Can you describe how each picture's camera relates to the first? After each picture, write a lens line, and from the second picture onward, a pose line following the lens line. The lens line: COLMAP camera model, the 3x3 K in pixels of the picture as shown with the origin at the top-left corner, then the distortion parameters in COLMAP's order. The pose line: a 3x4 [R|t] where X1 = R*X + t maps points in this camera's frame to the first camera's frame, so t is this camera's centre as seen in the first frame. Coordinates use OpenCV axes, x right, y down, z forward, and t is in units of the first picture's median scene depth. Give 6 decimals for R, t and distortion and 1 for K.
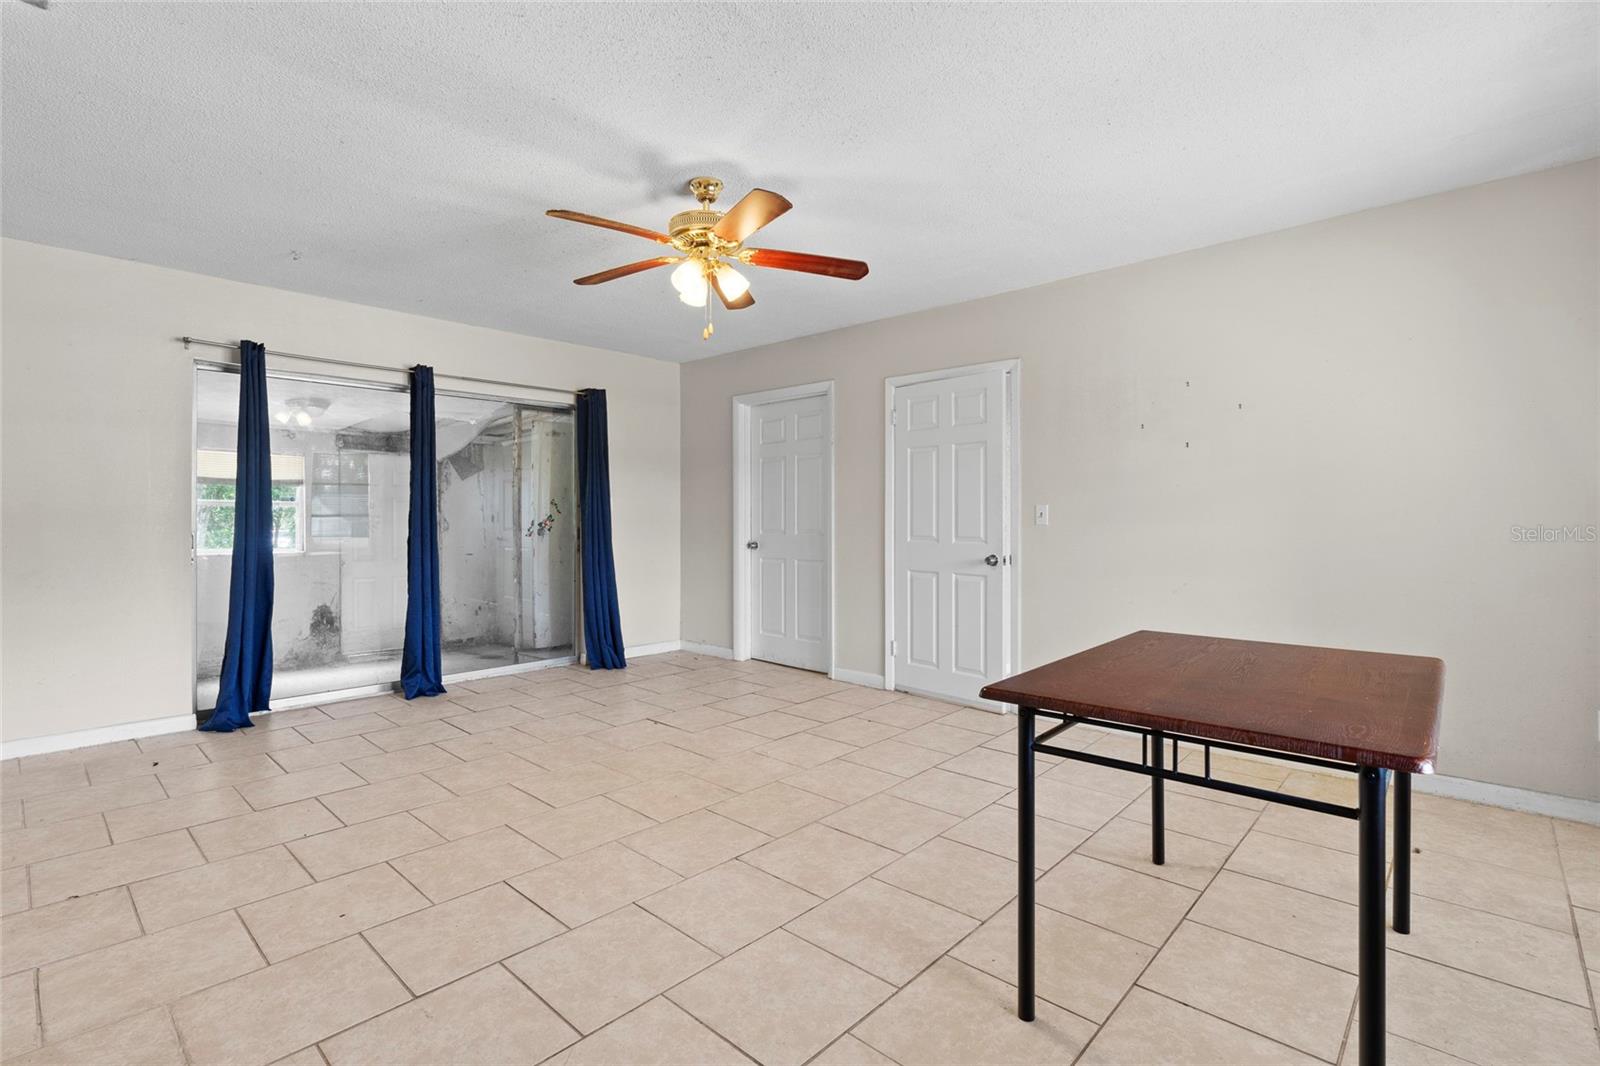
lens RADIAL K [[737.8, 0, 800.4], [0, 737.8, 517.8], [0, 0, 1]] dist [-0.011629, 0.000989]
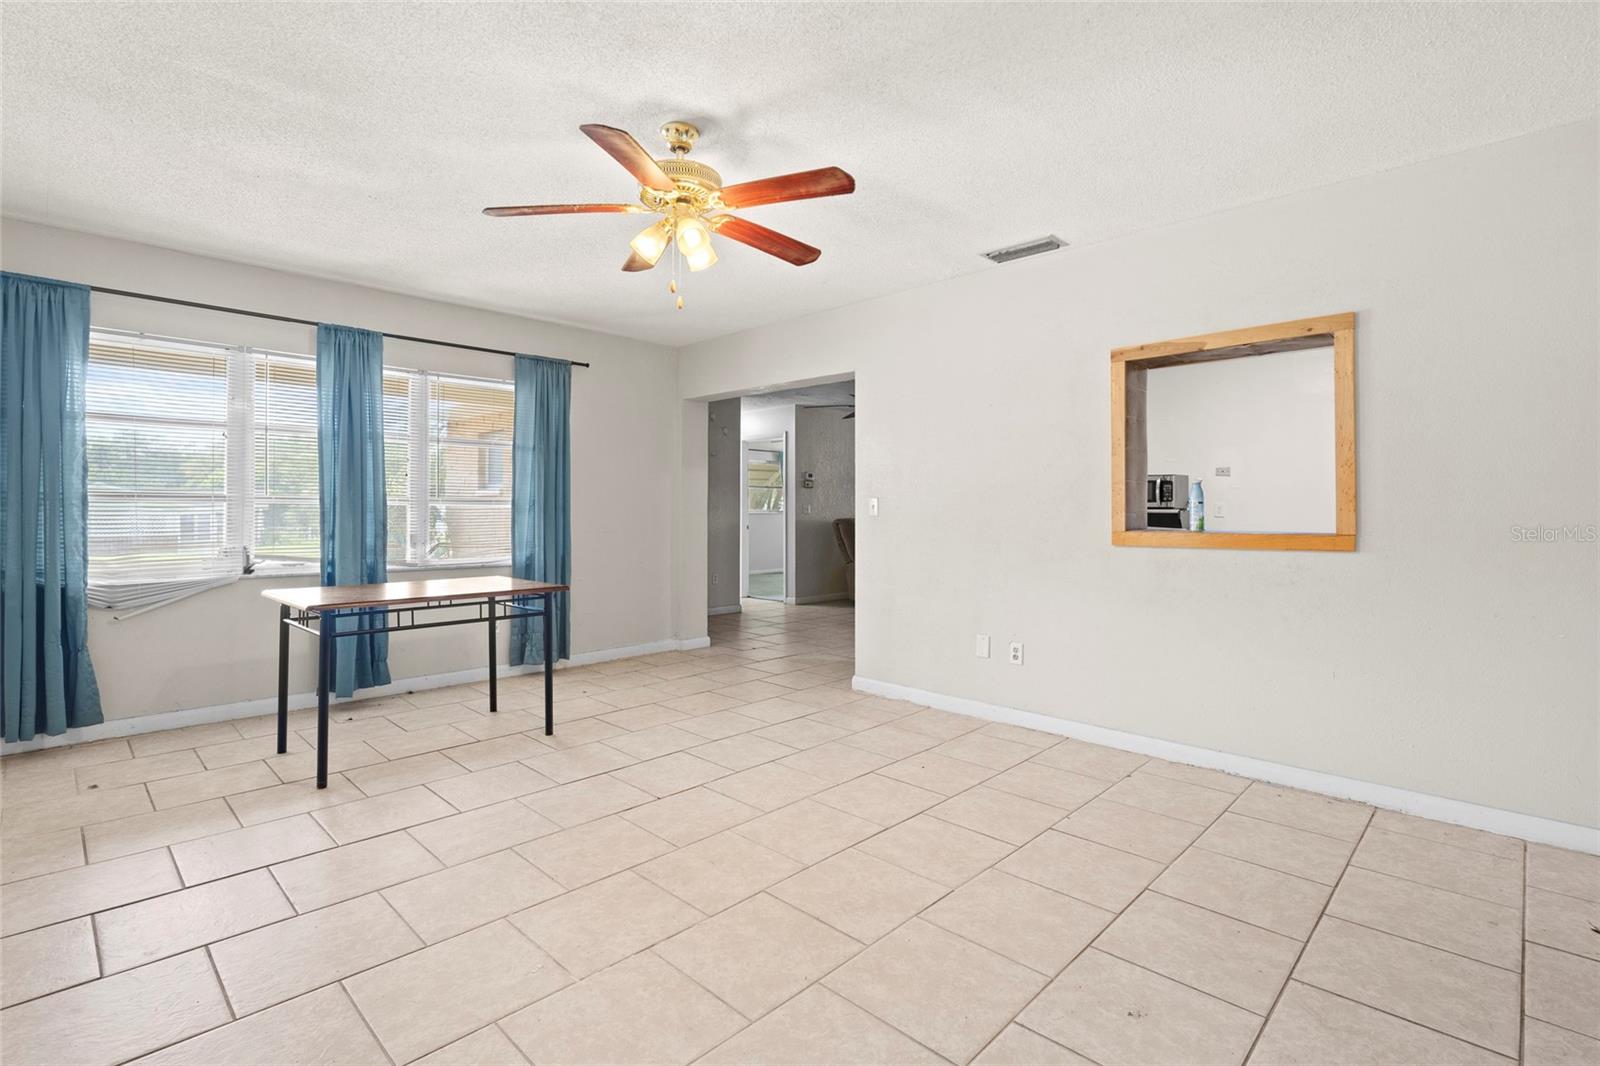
lens RADIAL K [[737.8, 0, 799.9], [0, 737.8, 517.4], [0, 0, 1]] dist [-0.011629, 0.000989]
pose [[-0.999642, -0.004691, 0.026345, -0.348543], [-0.004396, 0.999927, 0.011246, -0.001141], [-0.026396, 0.011126, -0.999590, 2.212462]]
